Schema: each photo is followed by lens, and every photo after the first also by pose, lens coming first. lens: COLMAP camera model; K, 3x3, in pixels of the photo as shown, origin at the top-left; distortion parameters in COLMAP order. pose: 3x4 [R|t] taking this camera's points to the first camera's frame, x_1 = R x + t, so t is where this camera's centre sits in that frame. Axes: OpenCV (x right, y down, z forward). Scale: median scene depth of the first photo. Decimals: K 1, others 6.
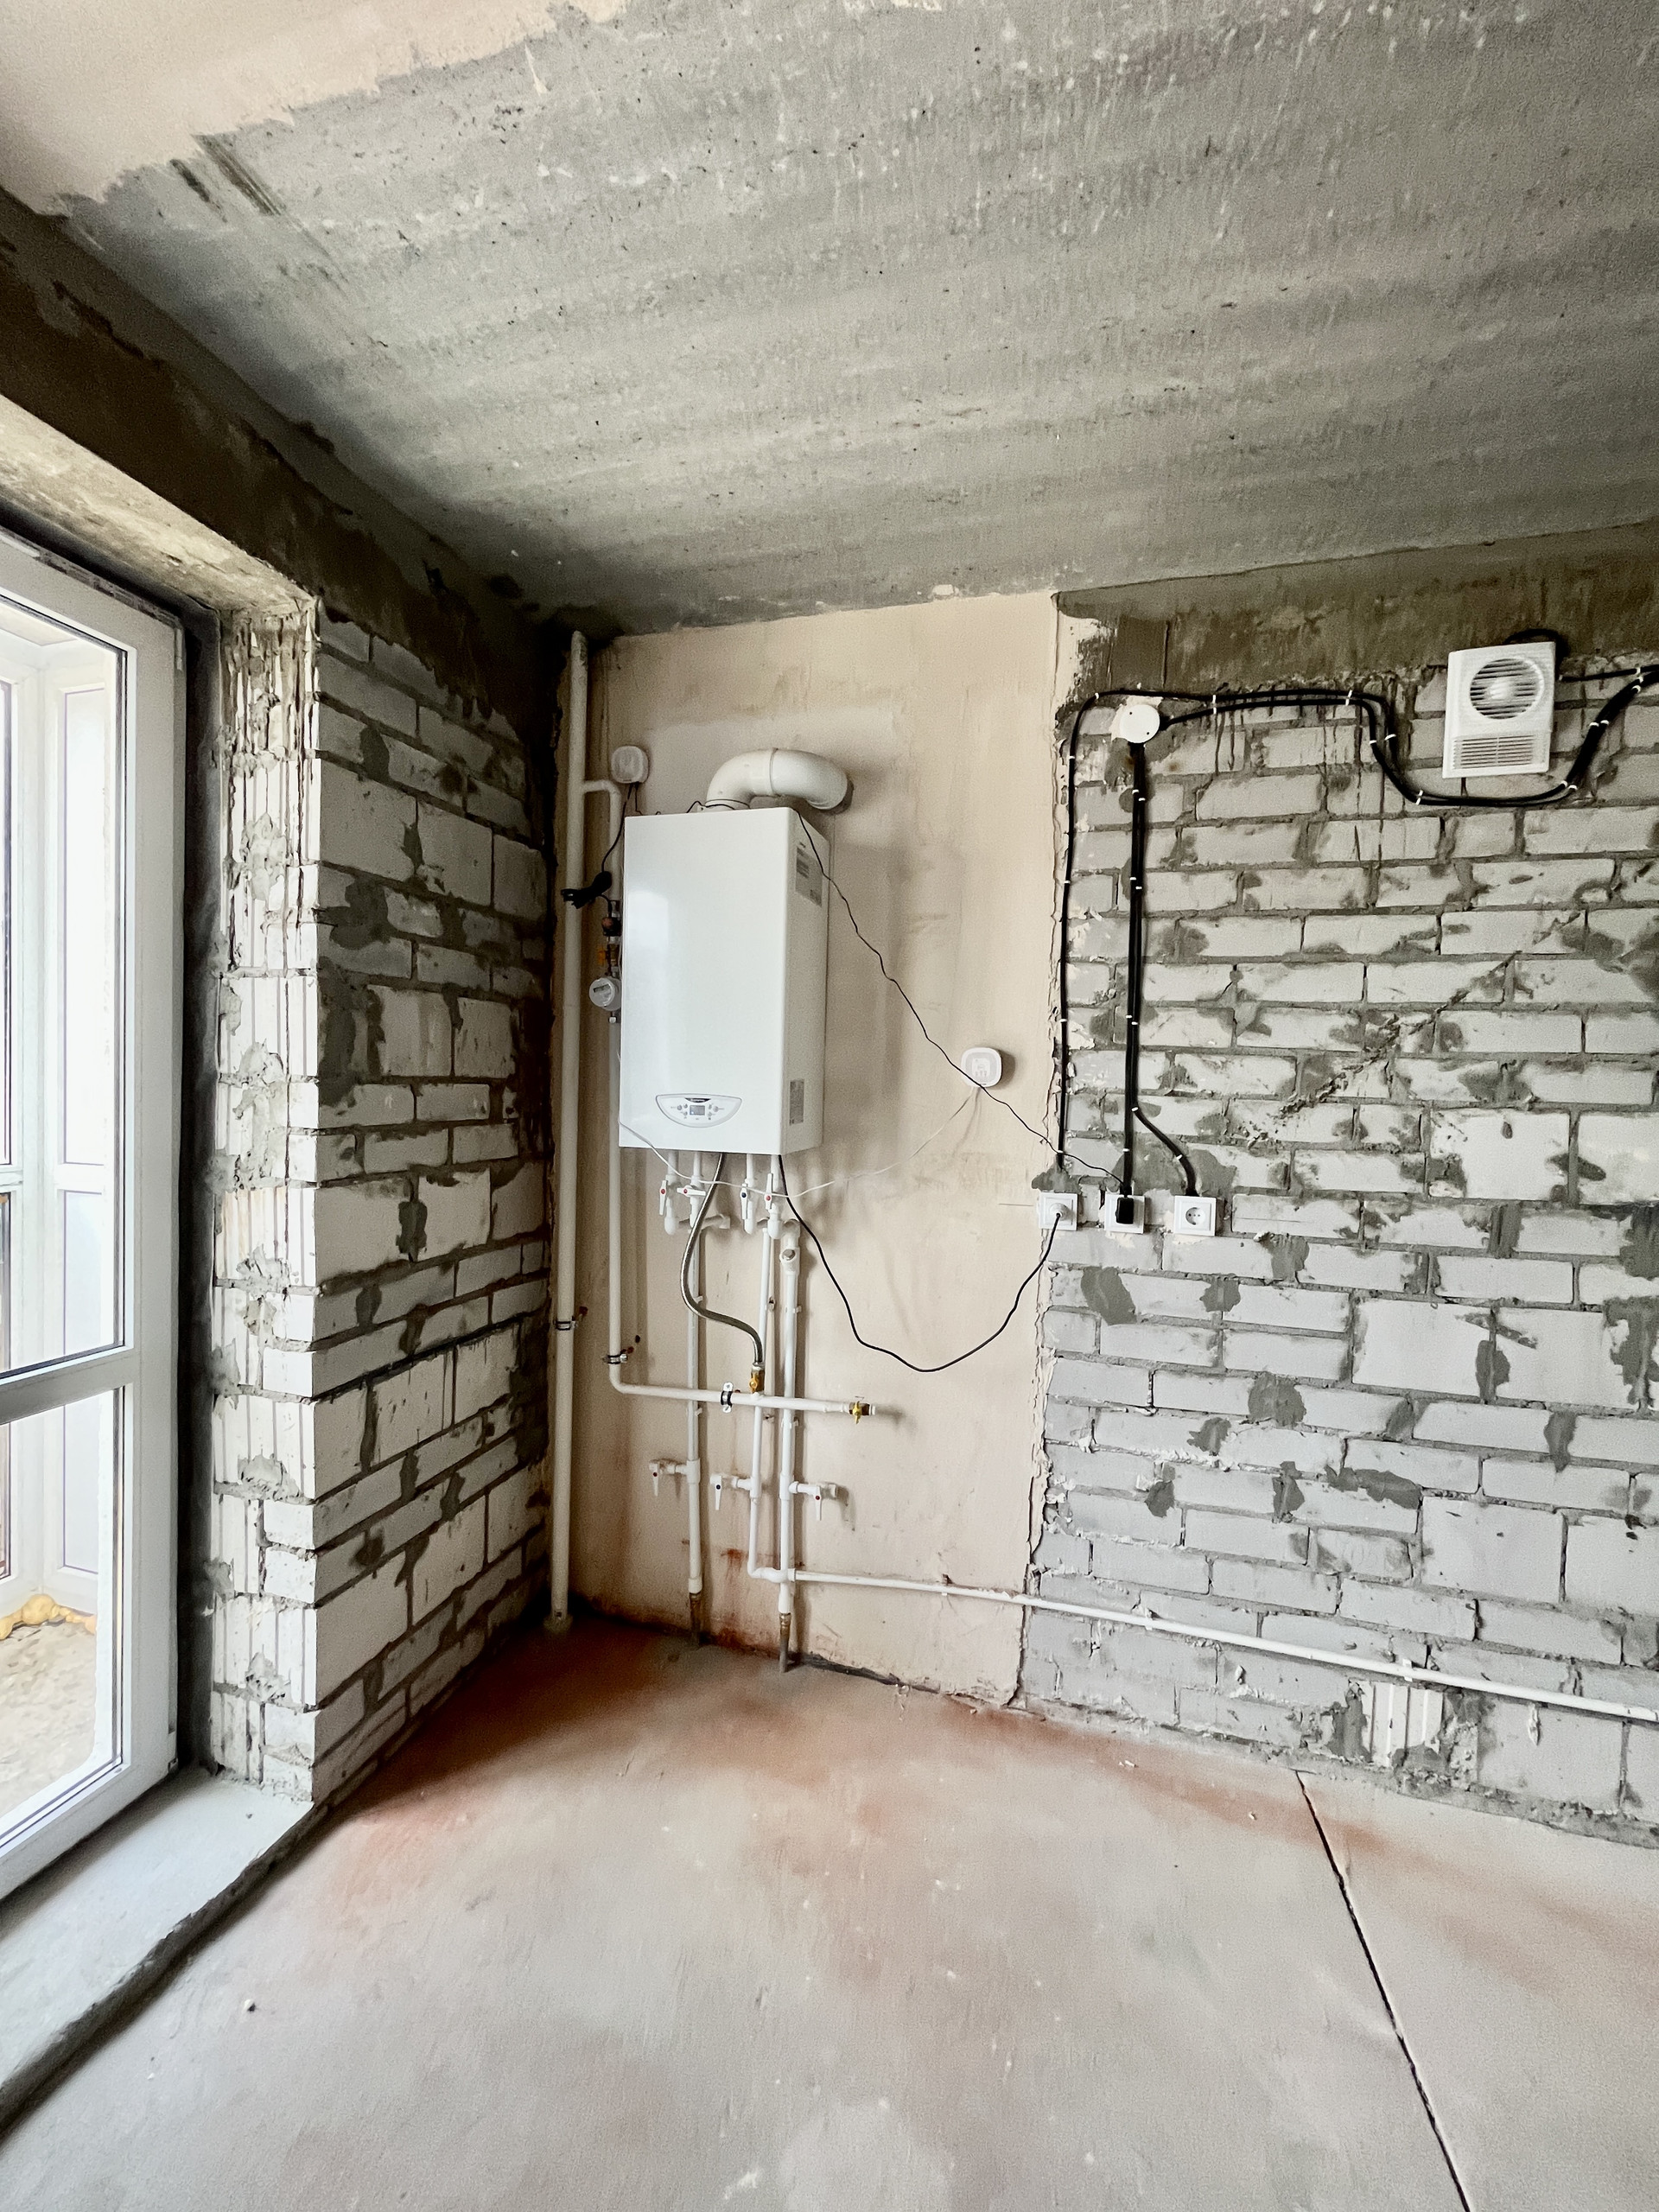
lens RADIAL K [[890.3, 0, 824.2], [0, 890.3, 1101.4], [0, 0, 1]] dist [-0.003031, 0.000434]
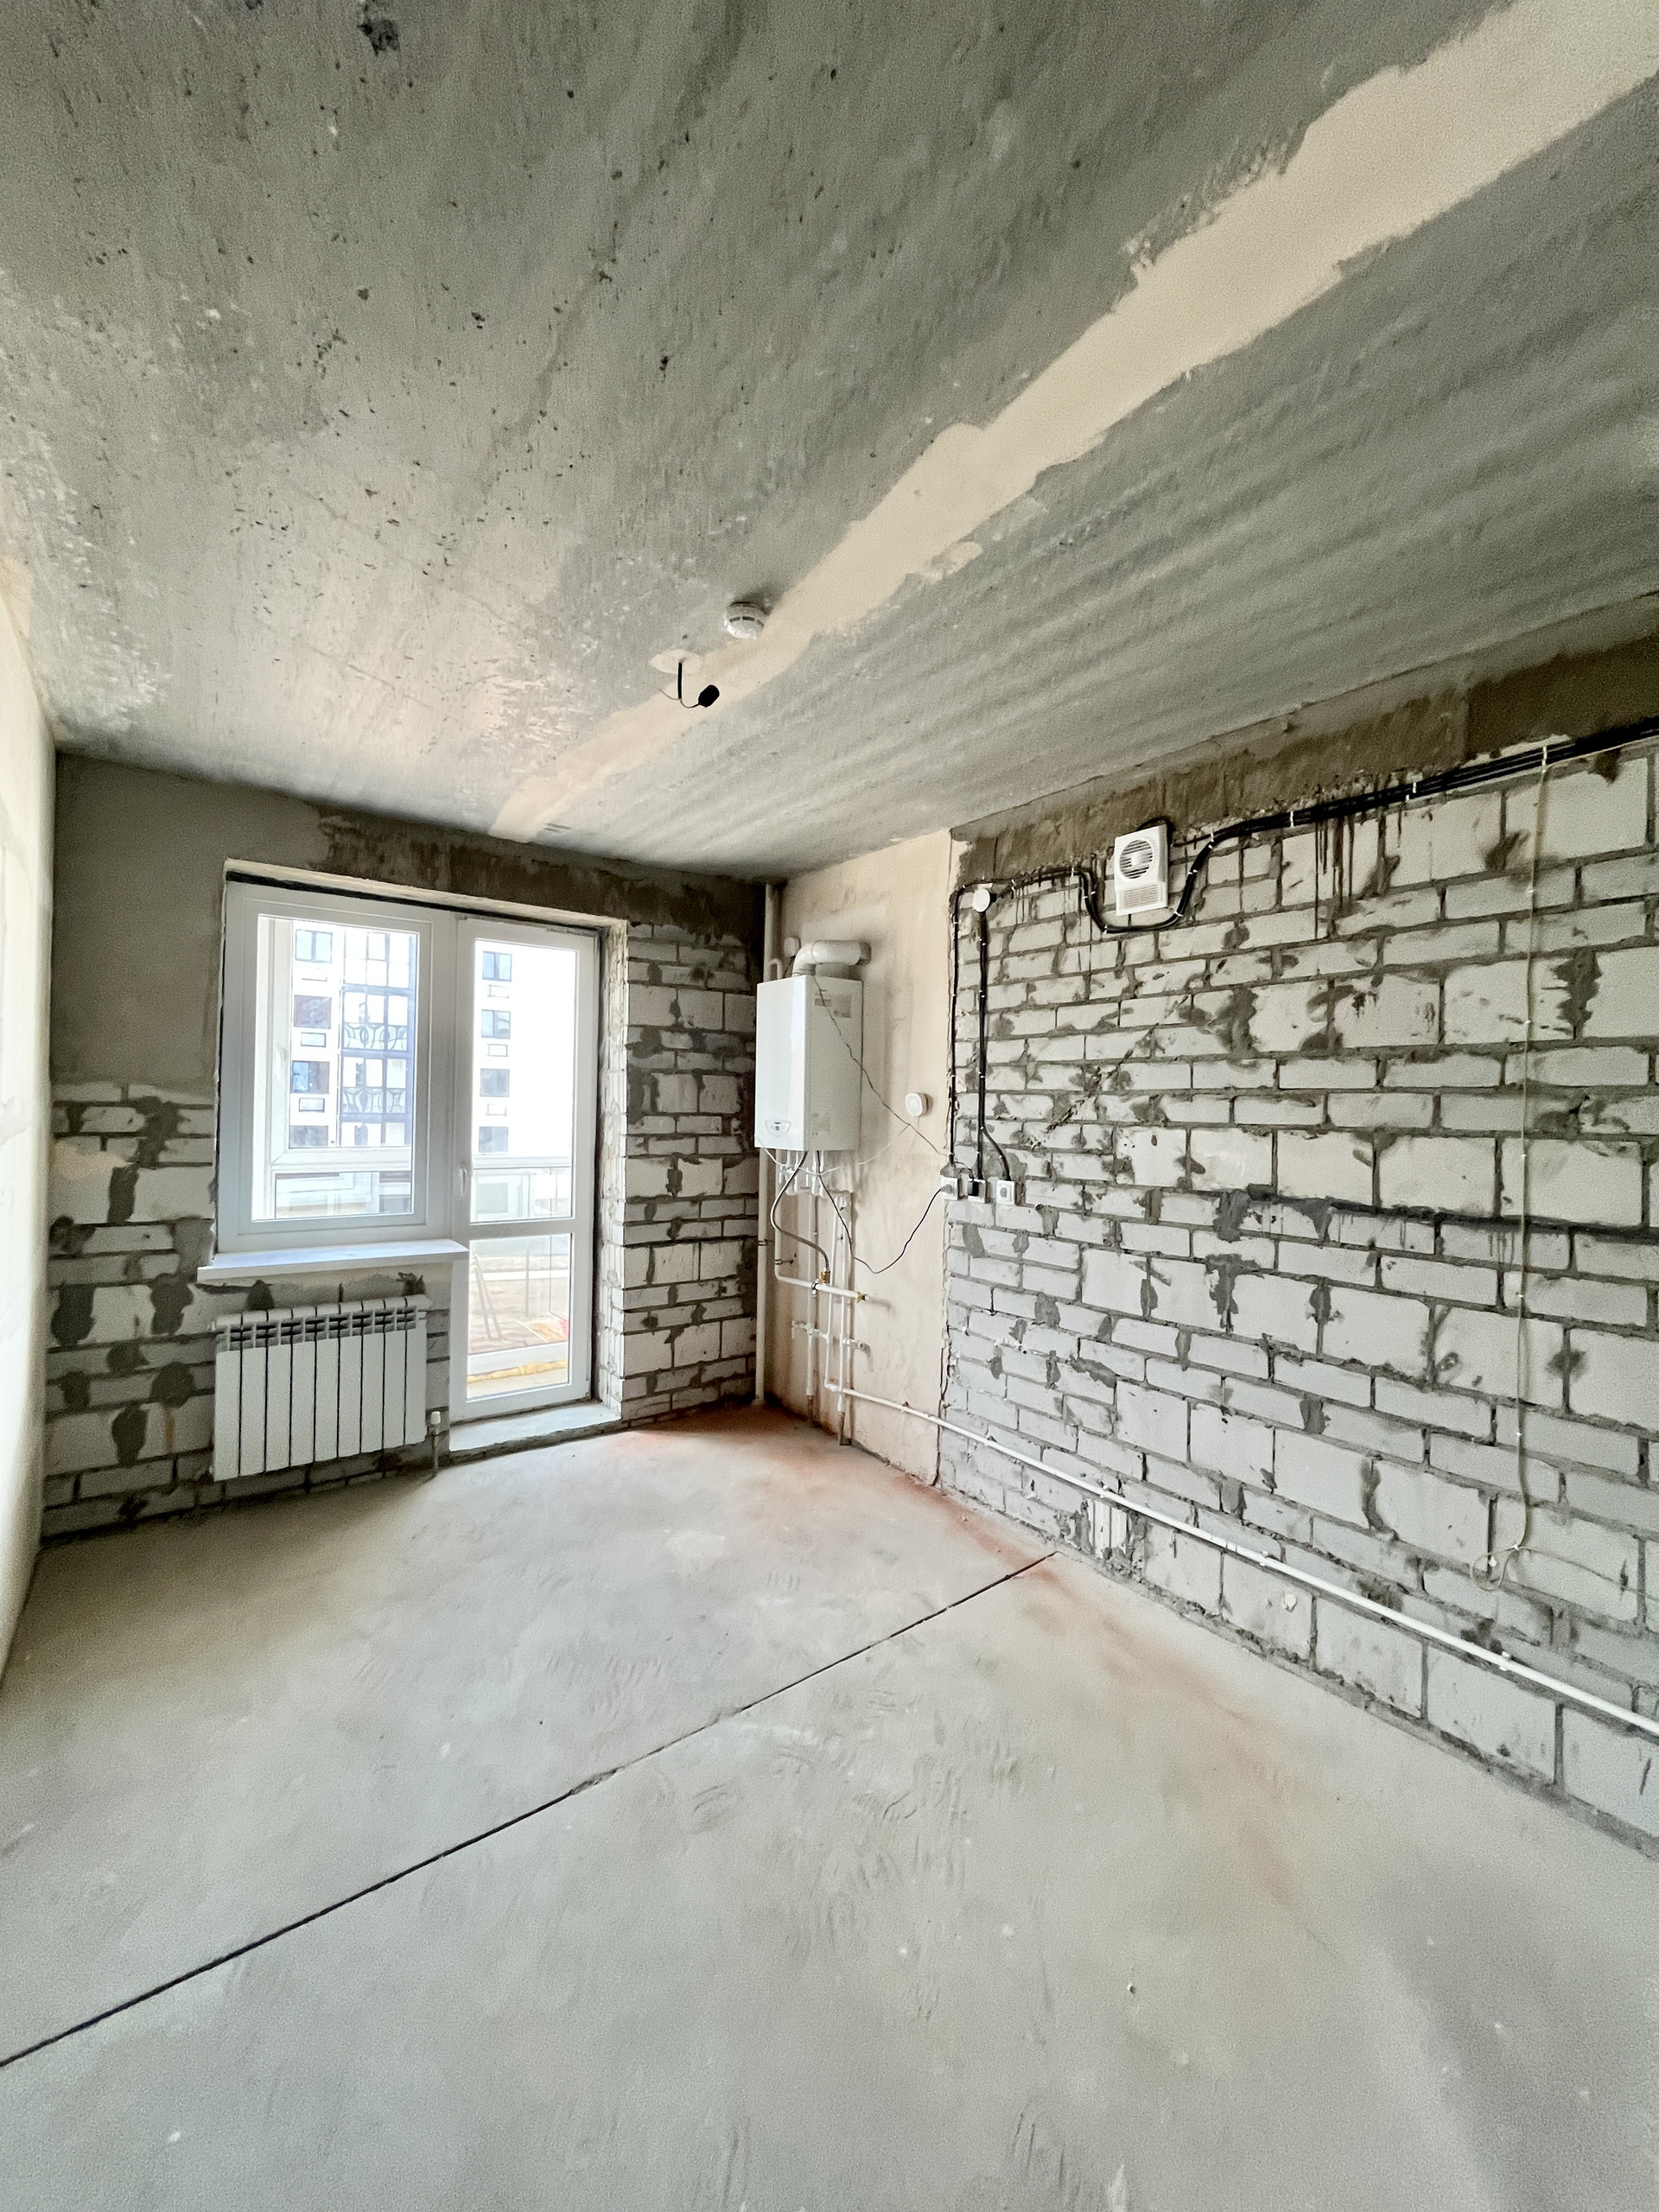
lens RADIAL K [[890.3, 0, 824.2], [0, 890.3, 1101.4], [0, 0, 1]] dist [-0.003031, 0.000434]
pose [[0.790303, -0.017792, -0.612458, 1.197797], [-0.011416, 0.998977, -0.043752, 0.037084], [0.612610, 0.041569, 0.789292, -0.526140]]
